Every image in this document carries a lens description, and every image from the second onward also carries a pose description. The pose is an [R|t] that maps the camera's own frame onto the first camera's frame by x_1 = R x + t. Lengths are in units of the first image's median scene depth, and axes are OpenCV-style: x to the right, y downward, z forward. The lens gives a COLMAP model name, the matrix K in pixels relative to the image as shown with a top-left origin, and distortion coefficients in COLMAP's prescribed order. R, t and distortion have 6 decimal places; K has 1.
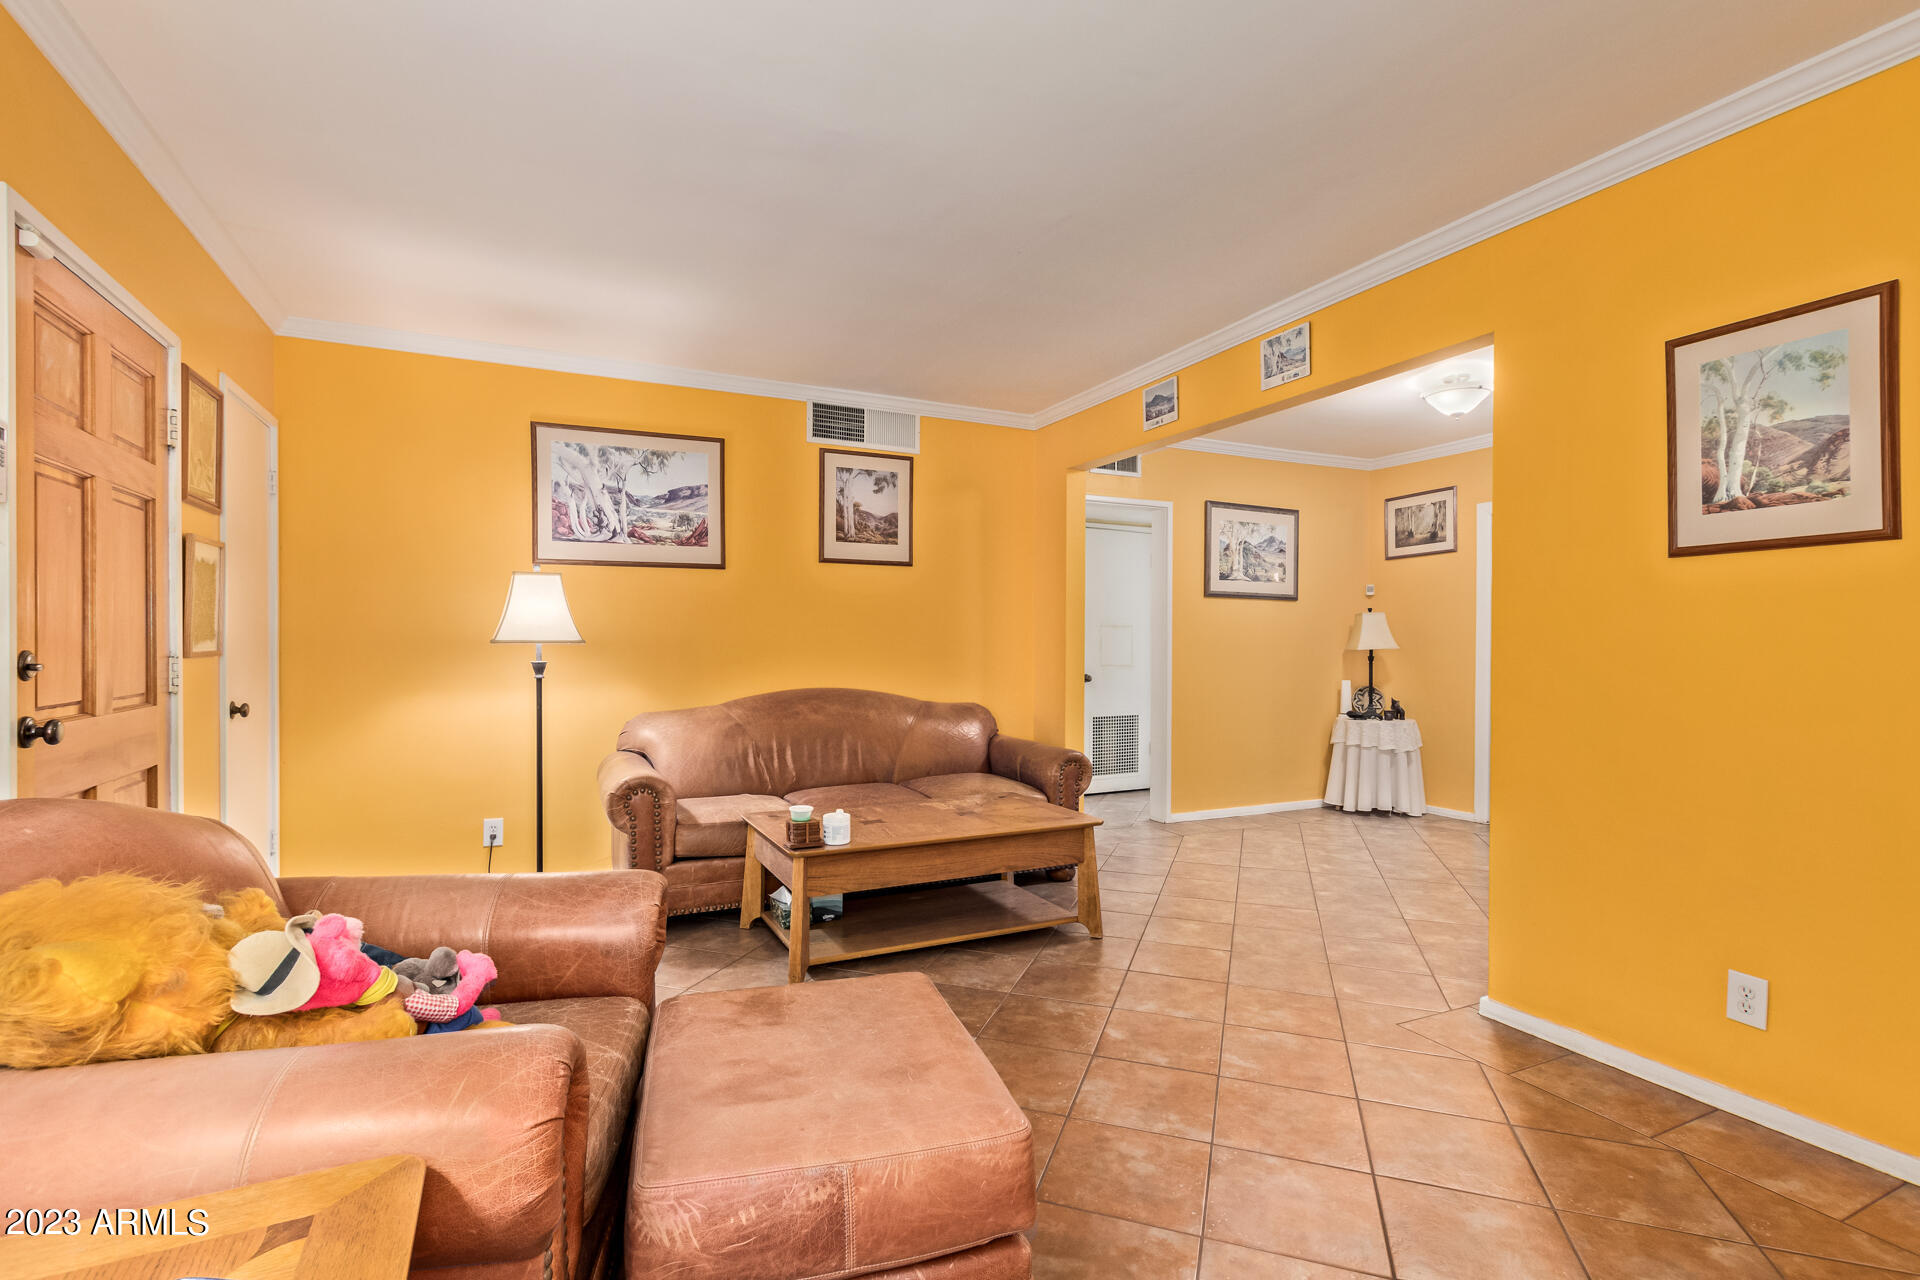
lens RADIAL K [[874.5, 0, 956.9], [0, 874.5, 631.0], [0, 0, 1]] dist [0.000839, -0.000274]
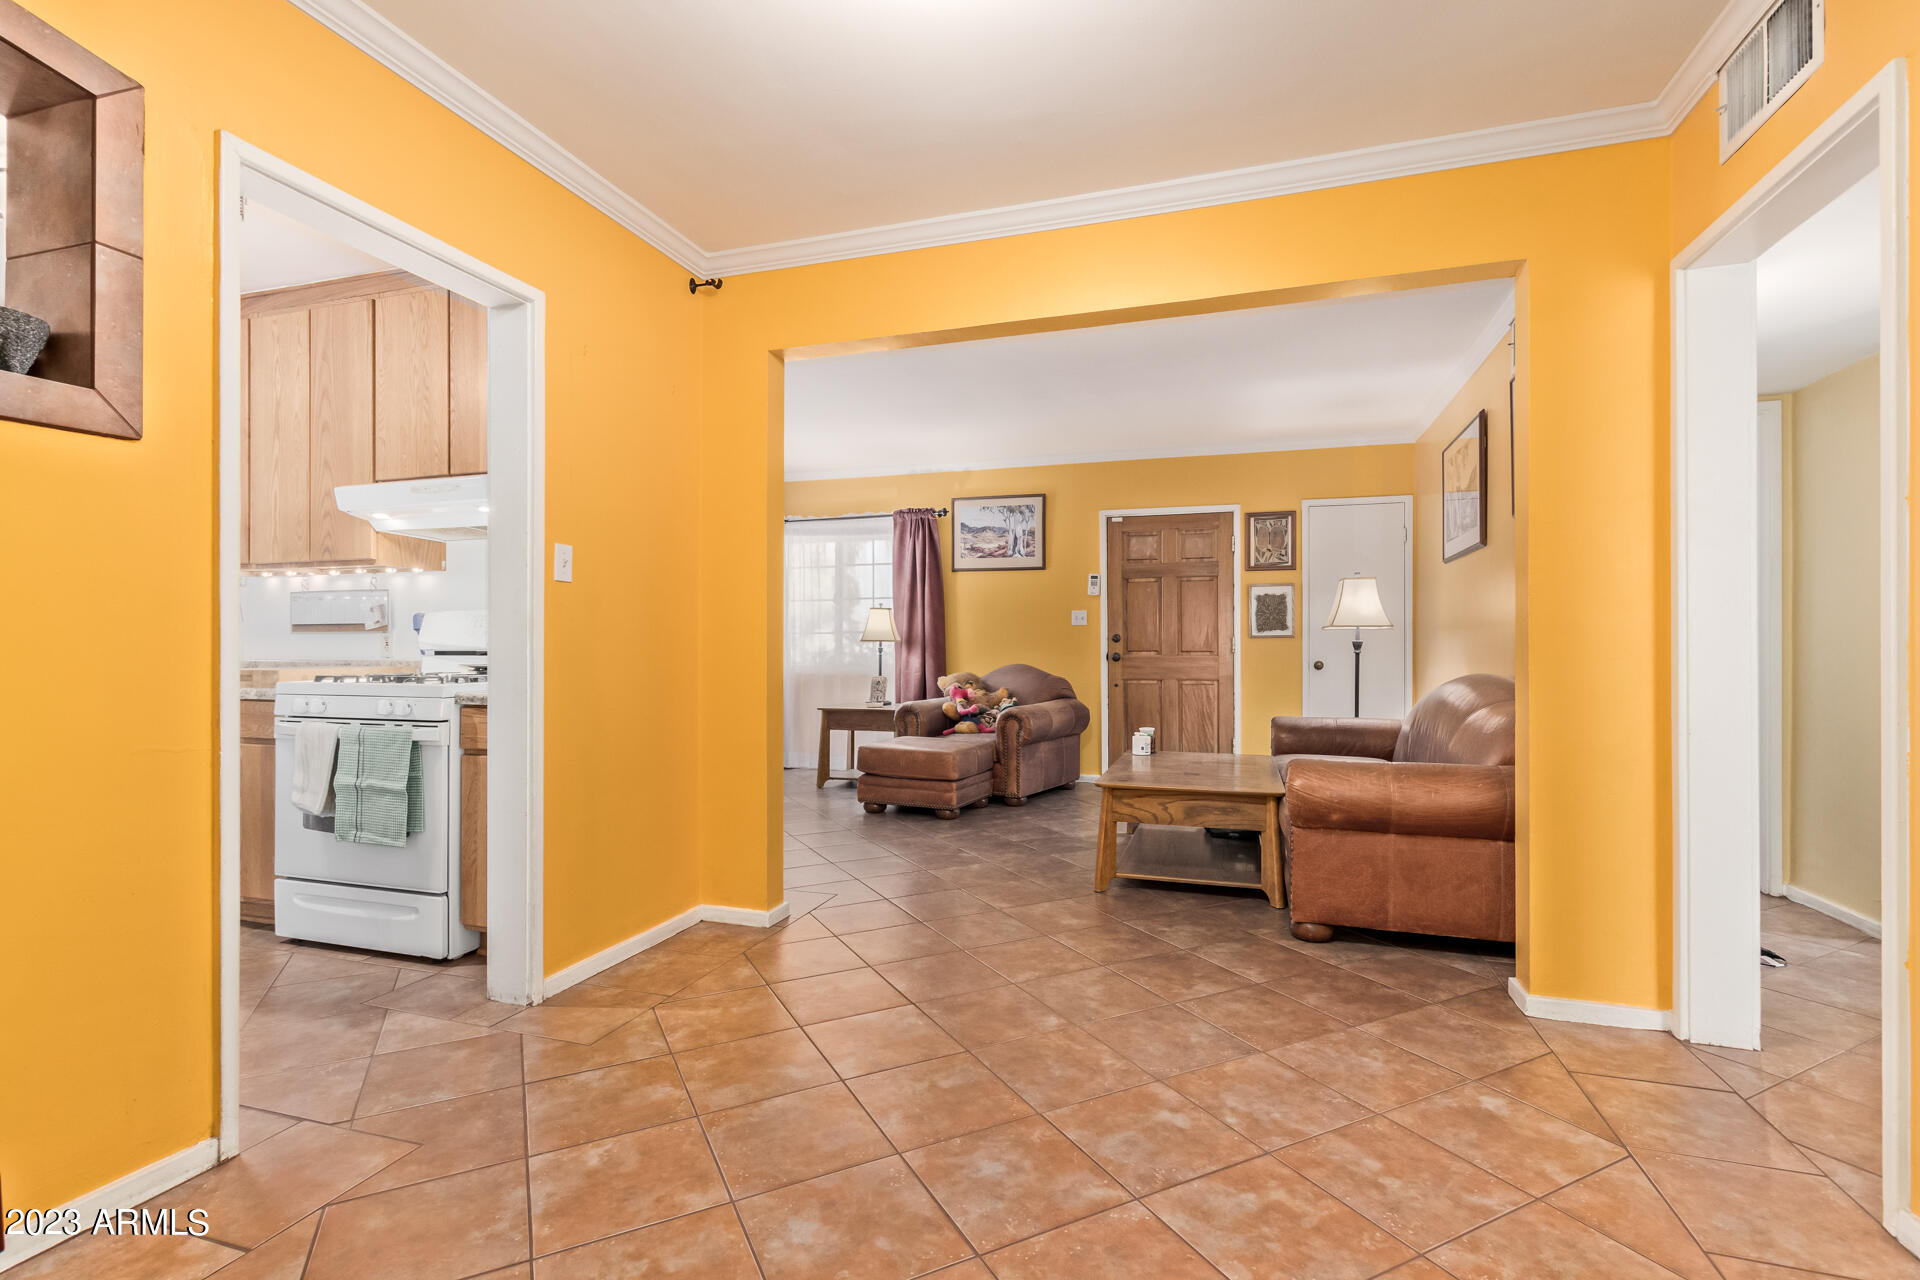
lens RADIAL K [[884.4, 0, 942.1], [0, 884.4, 642.3], [0, 0, 1]] dist [0.019841, -0.000207]
pose [[-0.700079, -0.002599, -0.714060, 1.083853], [0.011291, 0.999828, -0.014709, 0.054768], [0.713976, -0.018360, -0.699930, 1.638696]]
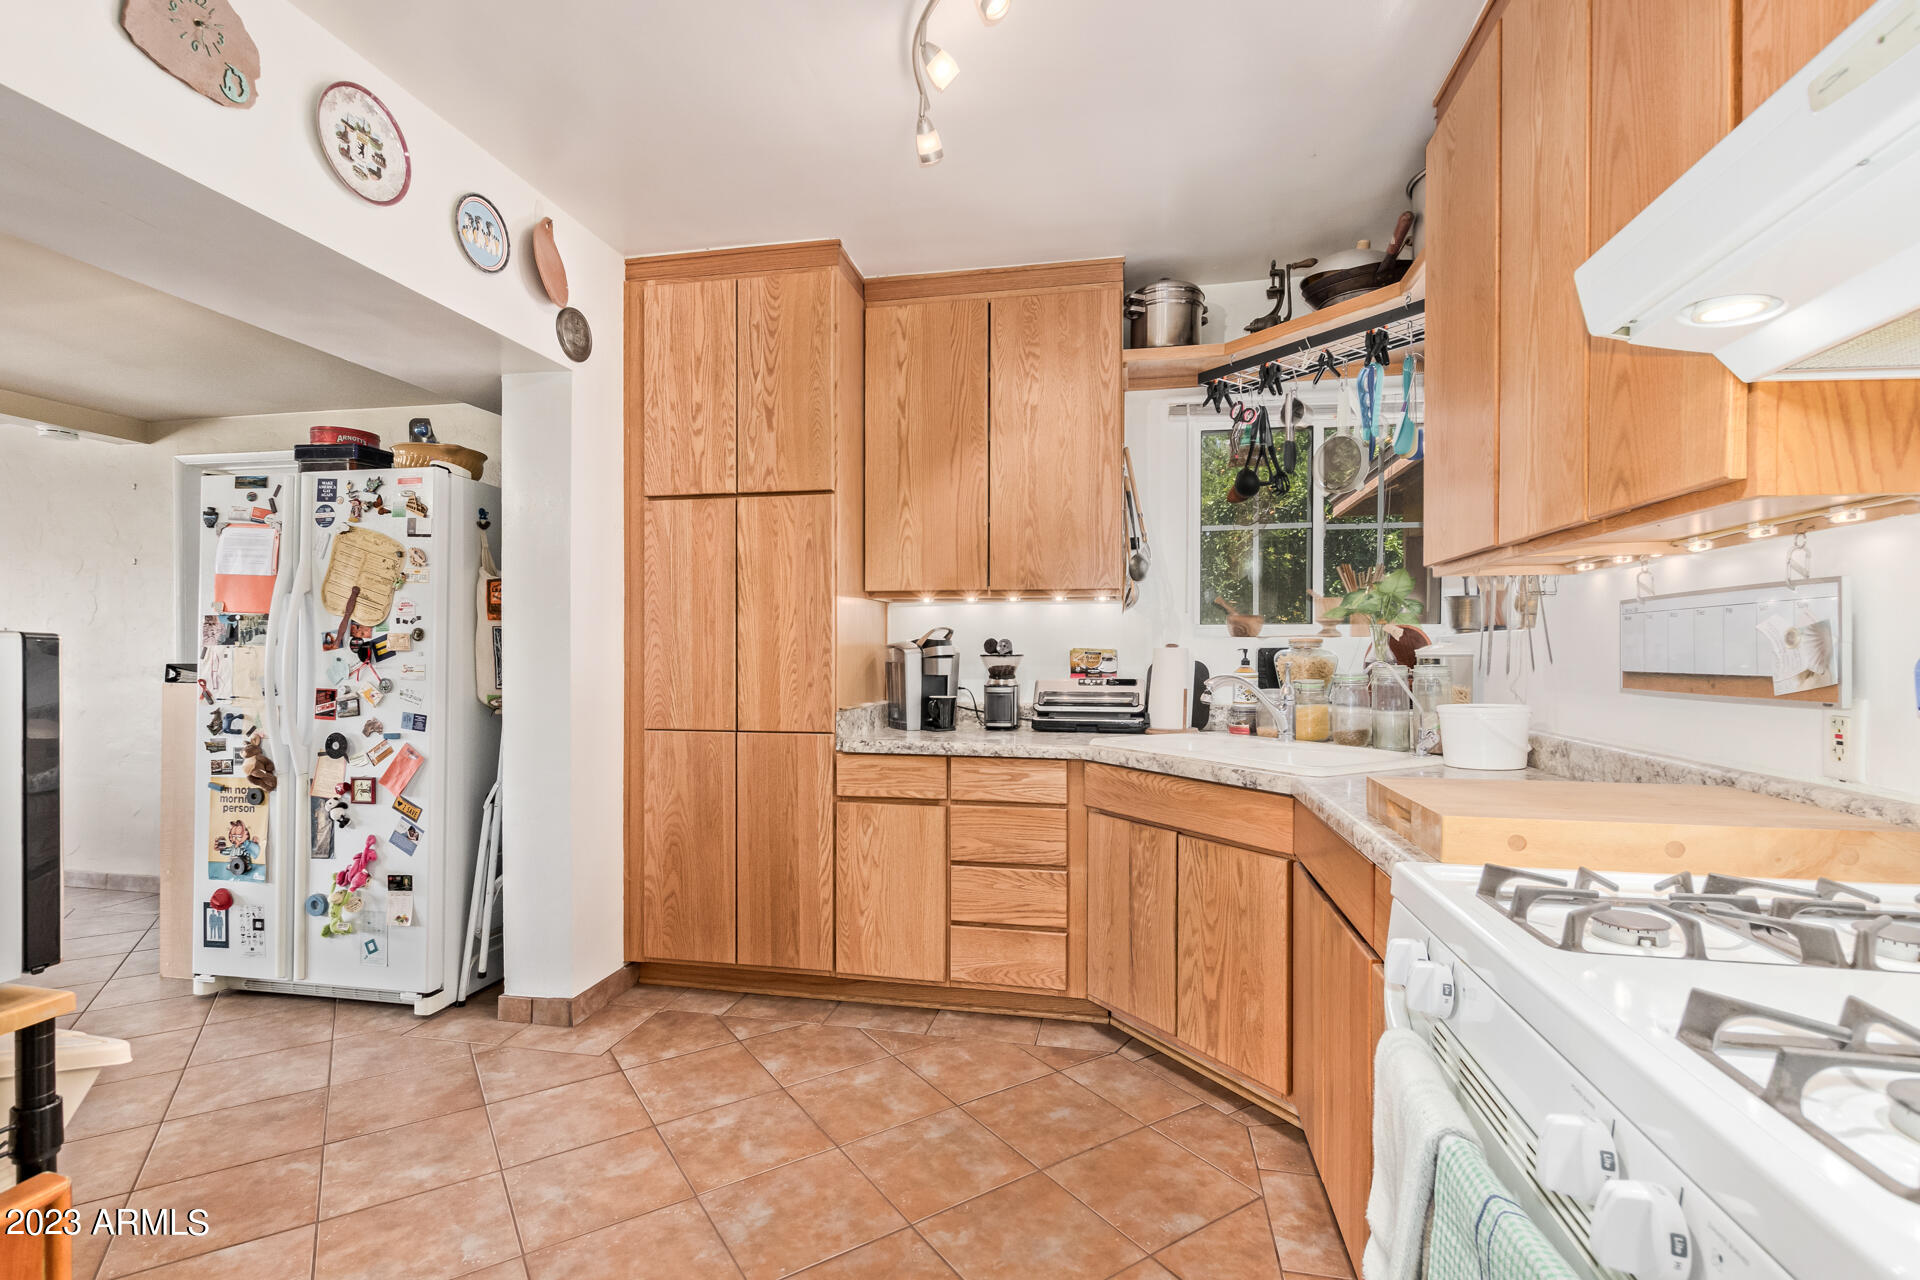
lens RADIAL K [[882.6, 0, 957.1], [0, 882.6, 657.4], [0, 0, 1]] dist [0.001470, -0.000169]
pose [[-0.795179, -0.005641, 0.606348, 0.835821], [-0.011368, 0.999920, -0.005606, 0.002615], [-0.606268, -0.011351, -0.795179, 0.855144]]
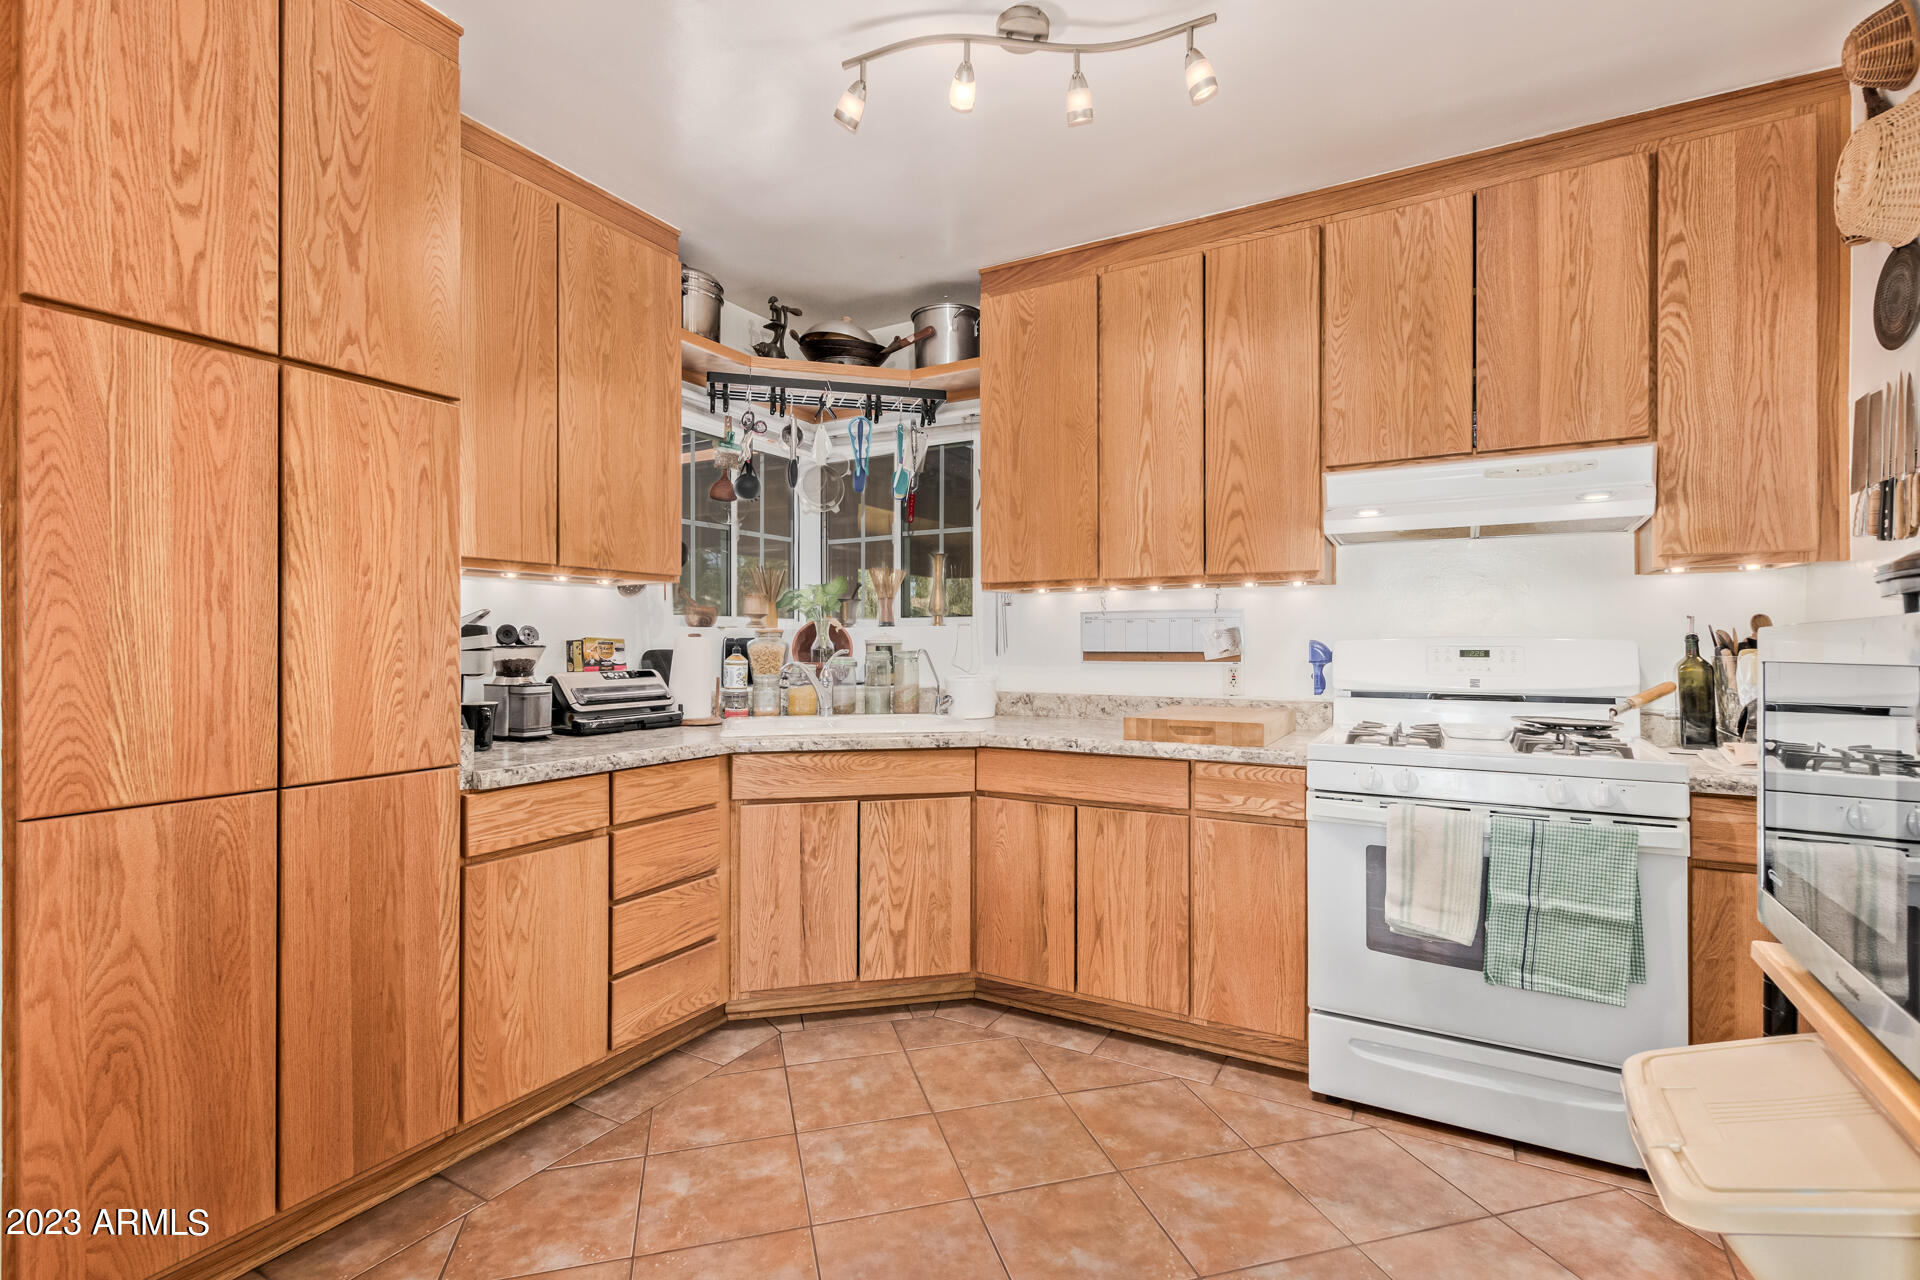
lens RADIAL K [[873.4, 0, 952.3], [0, 873.4, 640.9], [0, 0, 1]] dist [0.001800, 0.000020]
pose [[-0.825286, 0.000679, -0.564714, 1.500173], [0.010245, 0.999853, -0.013769, 0.003600], [0.564622, -0.017149, -0.825171, 0.891733]]
